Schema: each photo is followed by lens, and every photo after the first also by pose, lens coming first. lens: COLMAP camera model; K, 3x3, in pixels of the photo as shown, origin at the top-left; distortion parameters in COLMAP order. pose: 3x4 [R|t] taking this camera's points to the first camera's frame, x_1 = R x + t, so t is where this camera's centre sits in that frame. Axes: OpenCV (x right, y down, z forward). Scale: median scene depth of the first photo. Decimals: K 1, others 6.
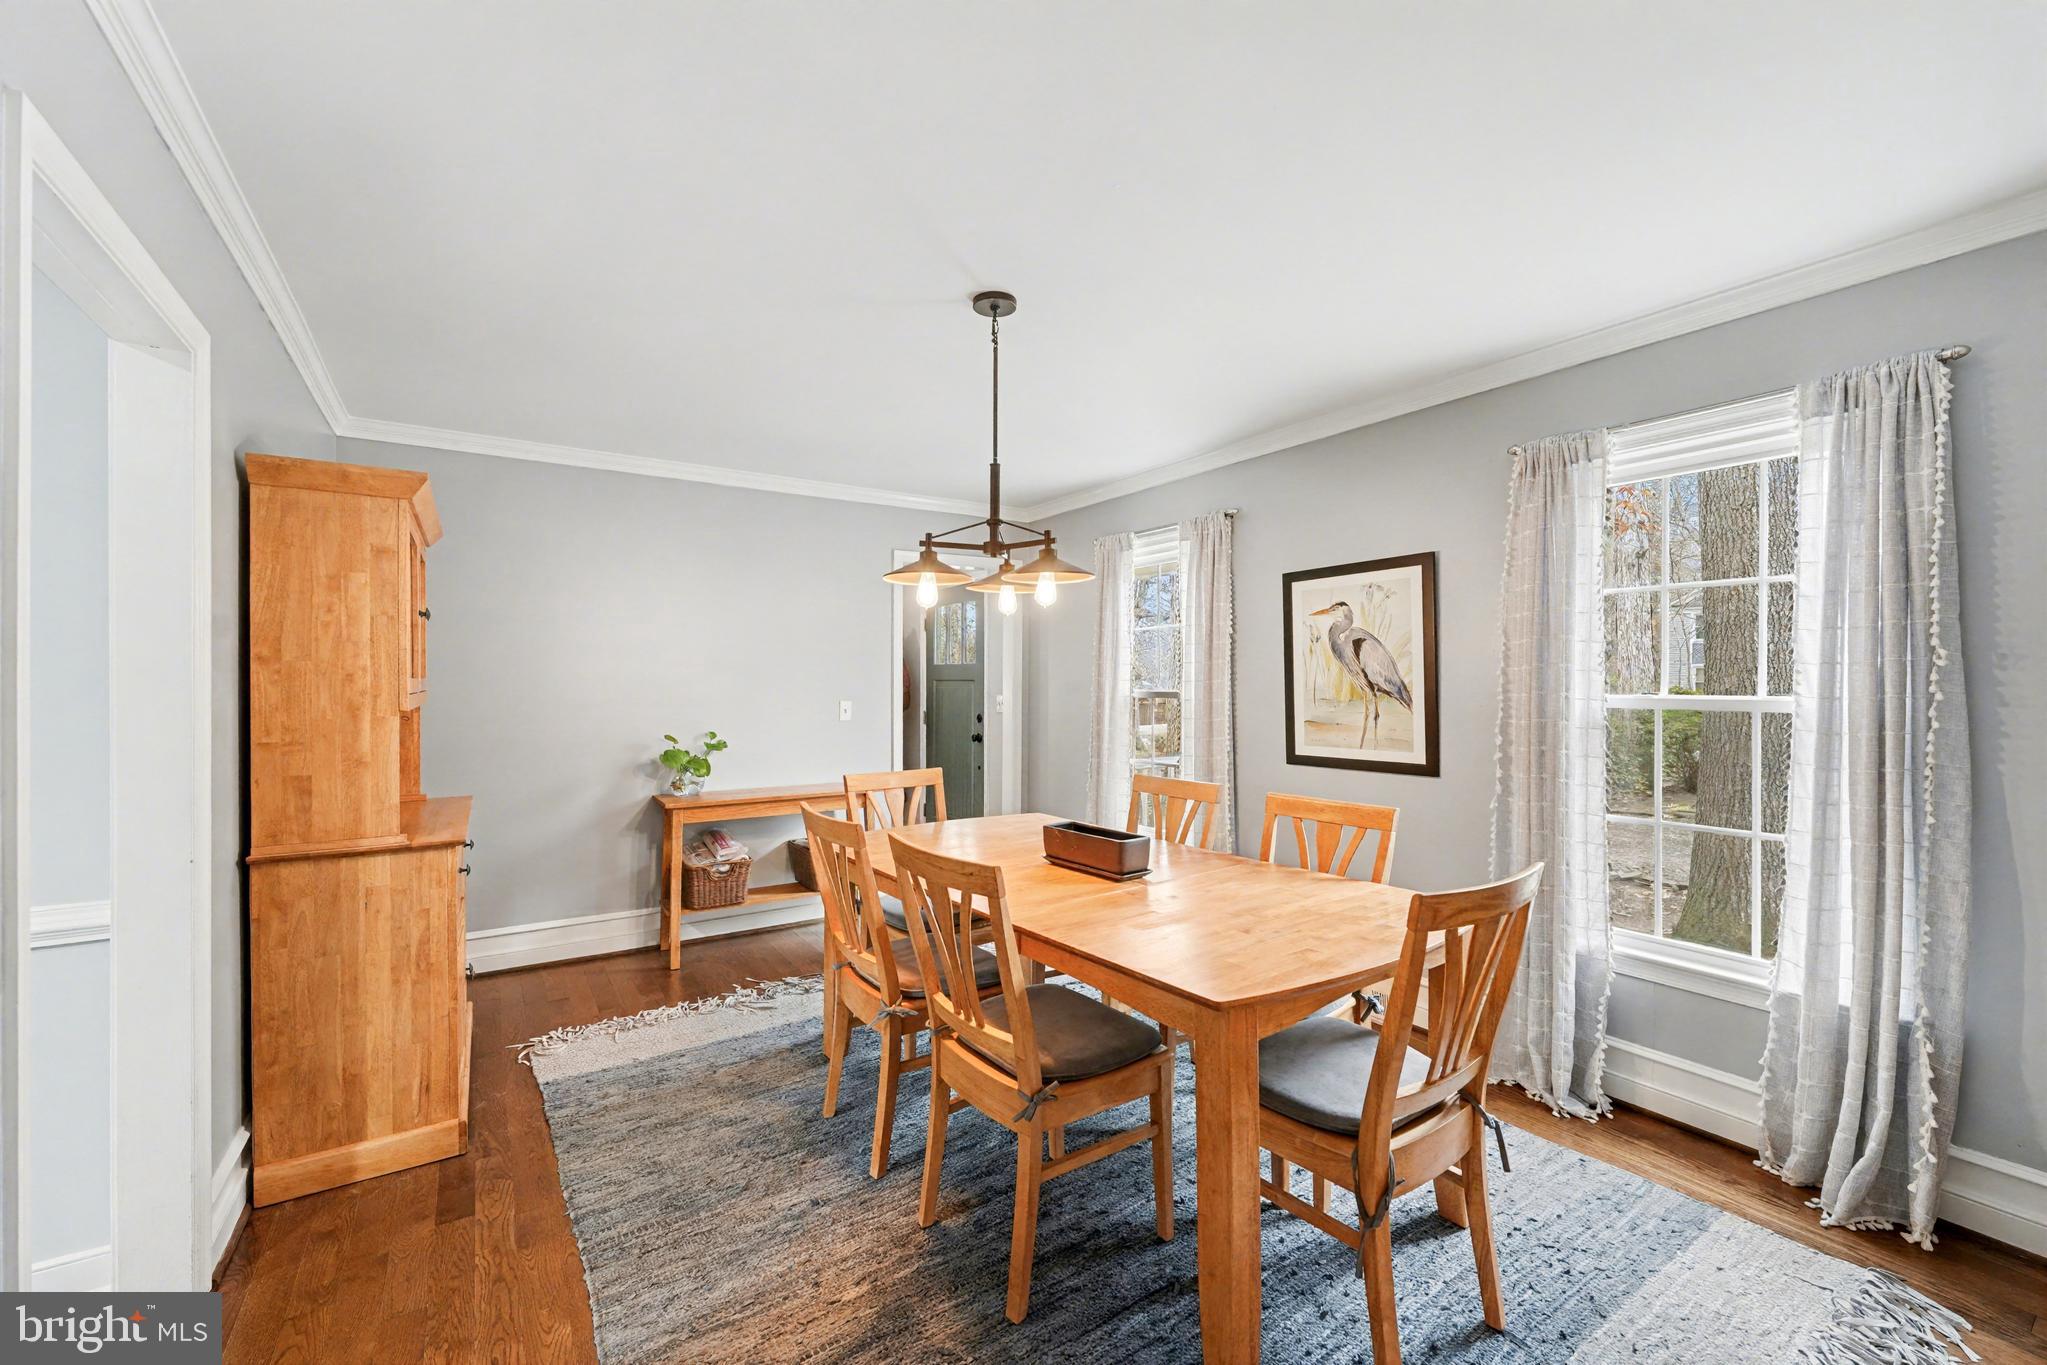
lens RADIAL K [[841.3, 0, 1019.9], [0, 841.3, 686.5], [0, 0, 1]] dist [0.001827, 0.000079]
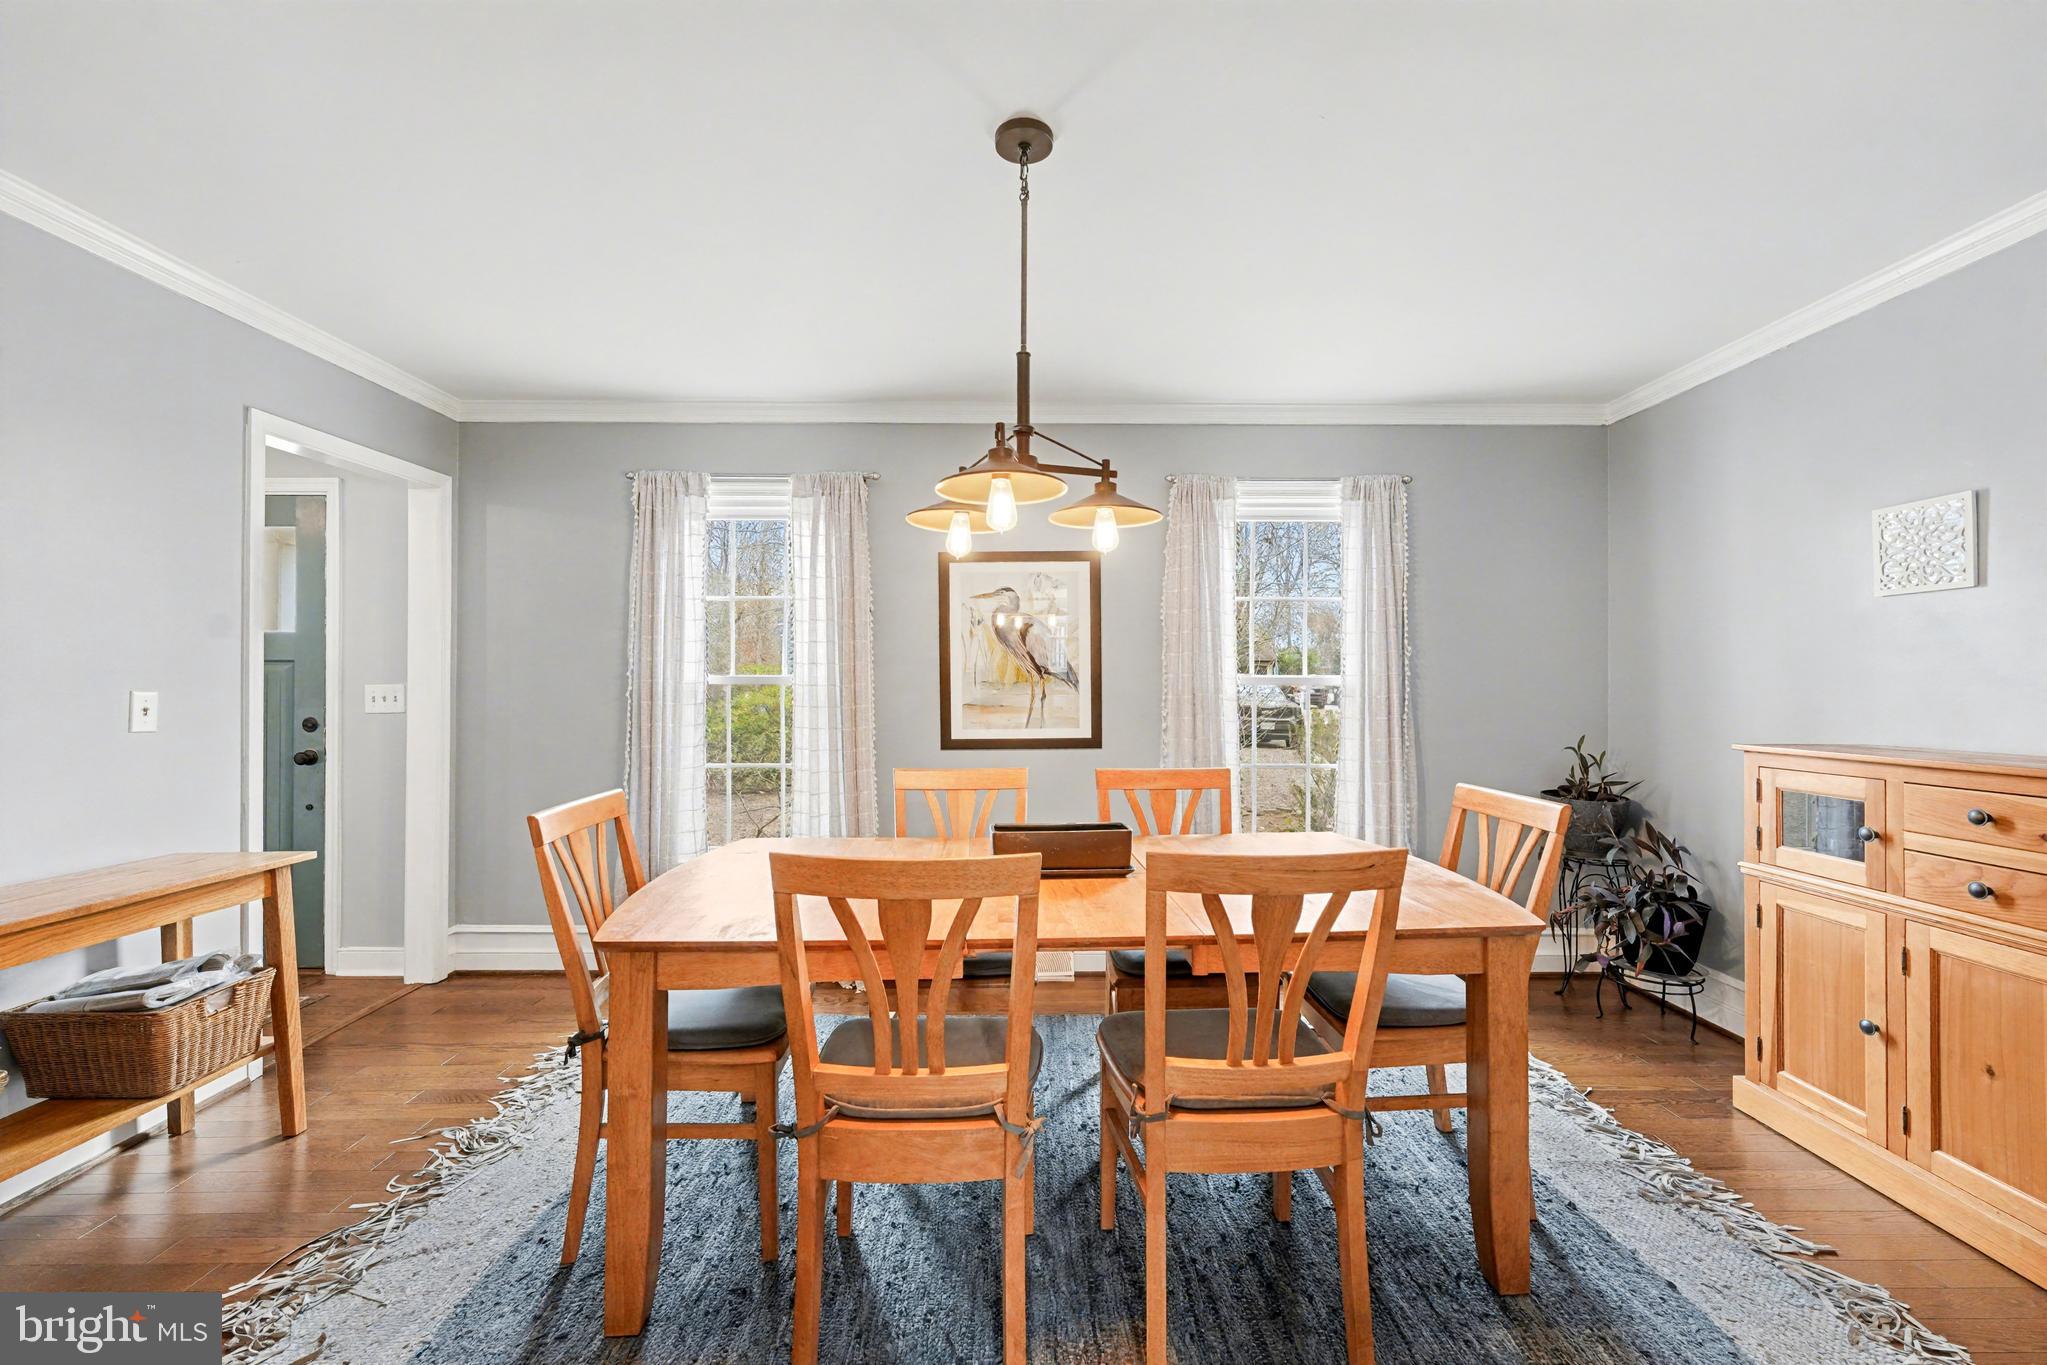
lens RADIAL K [[841.3, 0, 1024.0], [0, 841.3, 682.3], [0, 0, 1]] dist [0.001827, 0.000079]
pose [[0.534993, 0.006796, 0.844829, -0.491226], [0.003642, 0.999940, -0.010350, 0.027428], [-0.844849, 0.008614, 0.534936, 0.442429]]
